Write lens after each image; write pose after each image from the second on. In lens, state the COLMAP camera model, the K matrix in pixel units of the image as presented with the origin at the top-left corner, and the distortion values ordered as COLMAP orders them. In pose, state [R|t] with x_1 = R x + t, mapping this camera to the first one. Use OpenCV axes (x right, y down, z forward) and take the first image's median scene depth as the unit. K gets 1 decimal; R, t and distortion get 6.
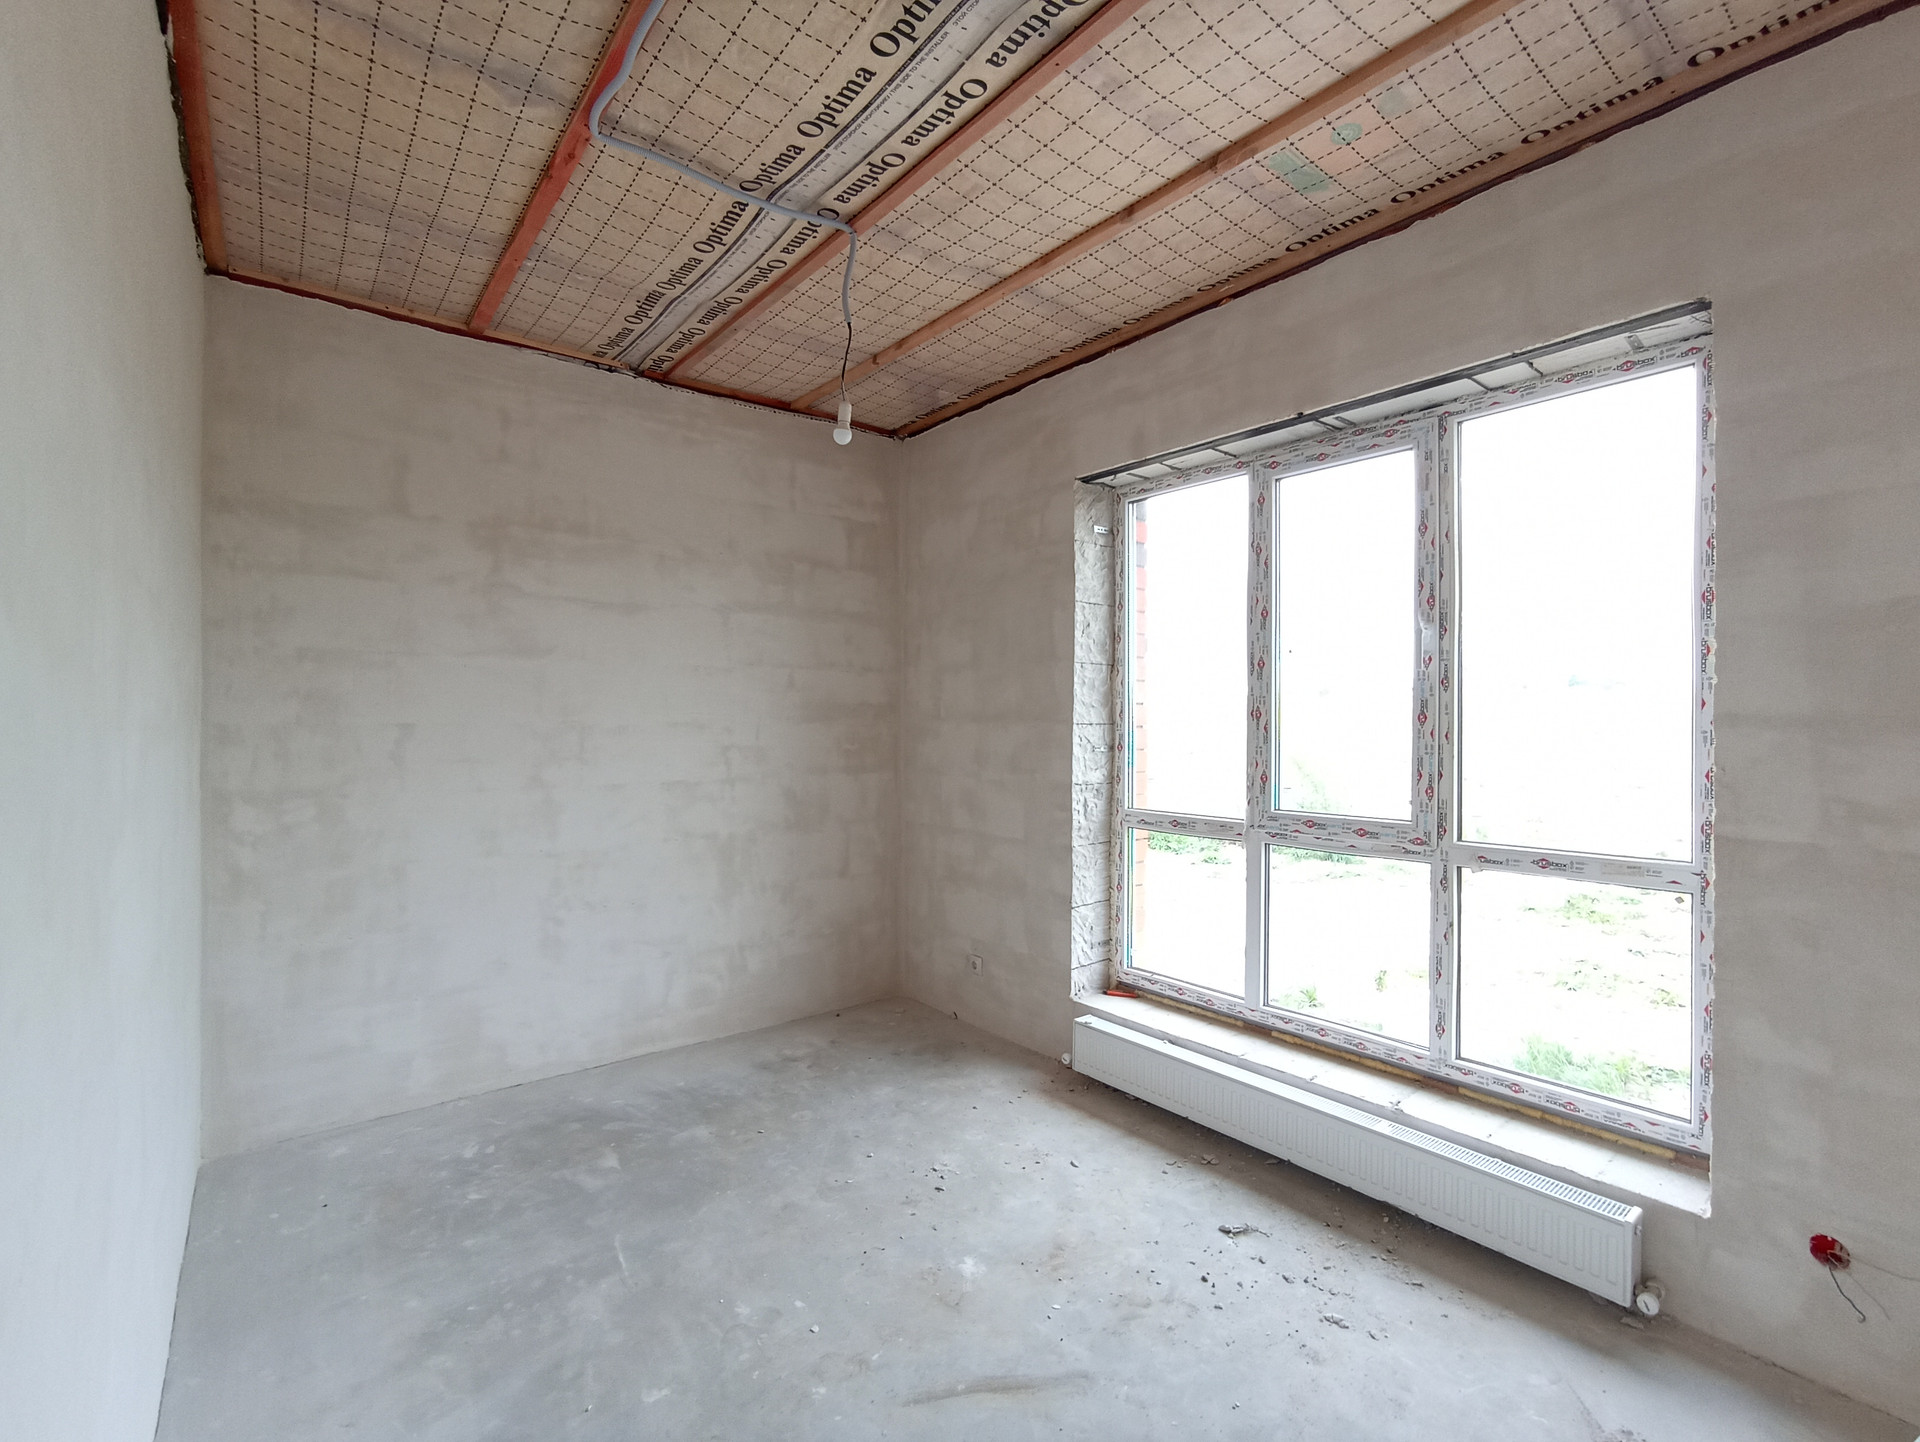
lens RADIAL K [[866.8, 0, 955.7], [0, 866.8, 723.2], [0, 0, 1]] dist [-0.015195, 0.001830]
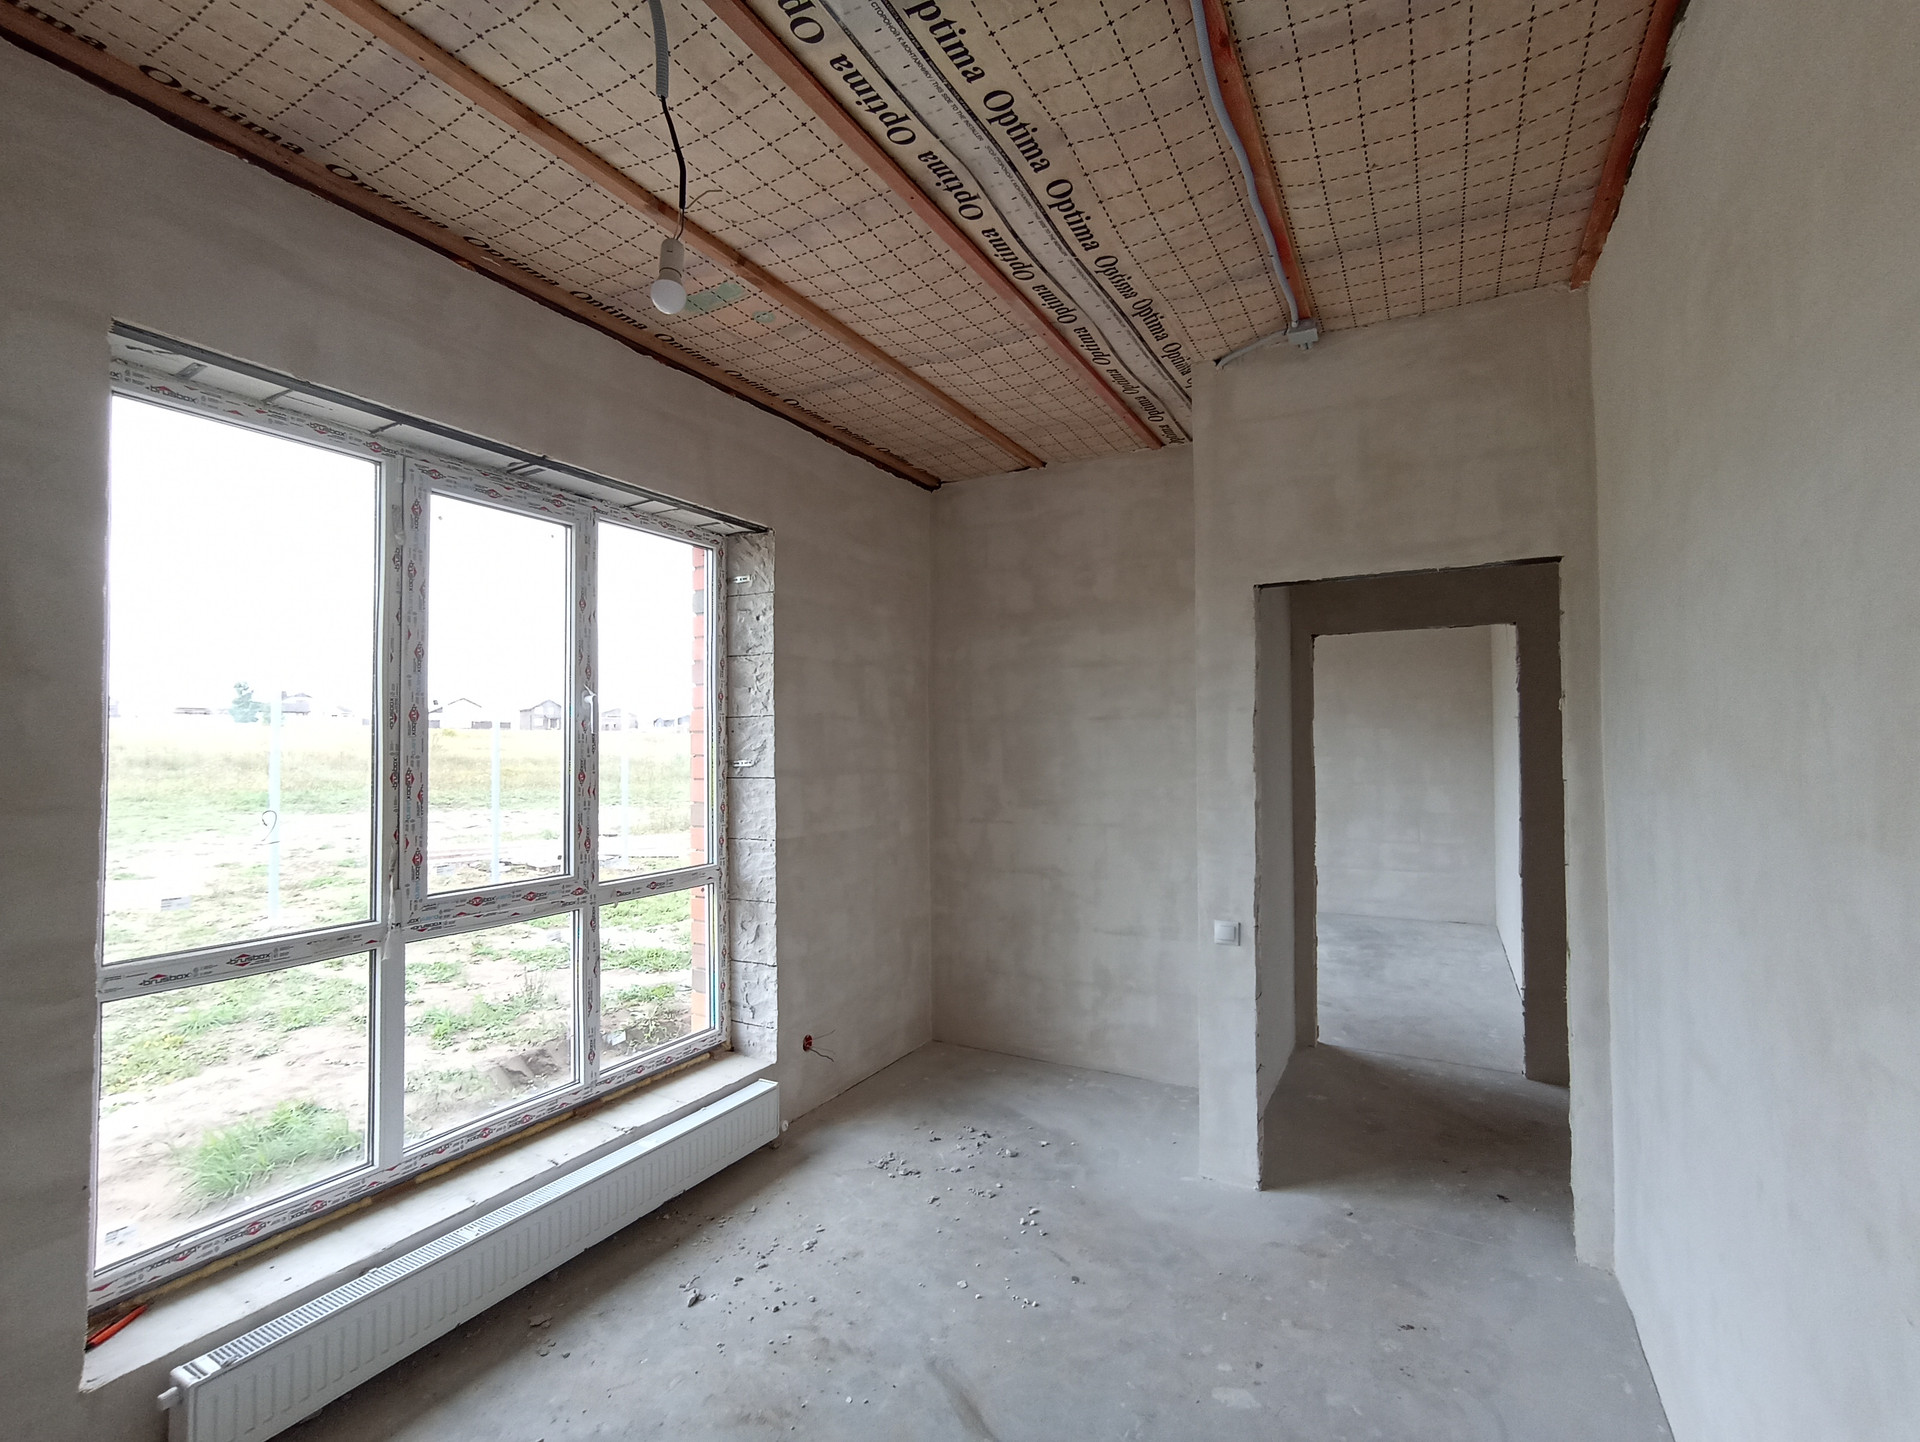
lens RADIAL K [[866.8, 0, 955.7], [0, 866.8, 723.2], [0, 0, 1]] dist [-0.015195, 0.001830]
pose [[-0.381030, 0.025895, 0.924200, -0.648425], [0.009933, 0.999665, -0.023914, -0.042824], [-0.924510, 0.000068, -0.381159, 0.971576]]
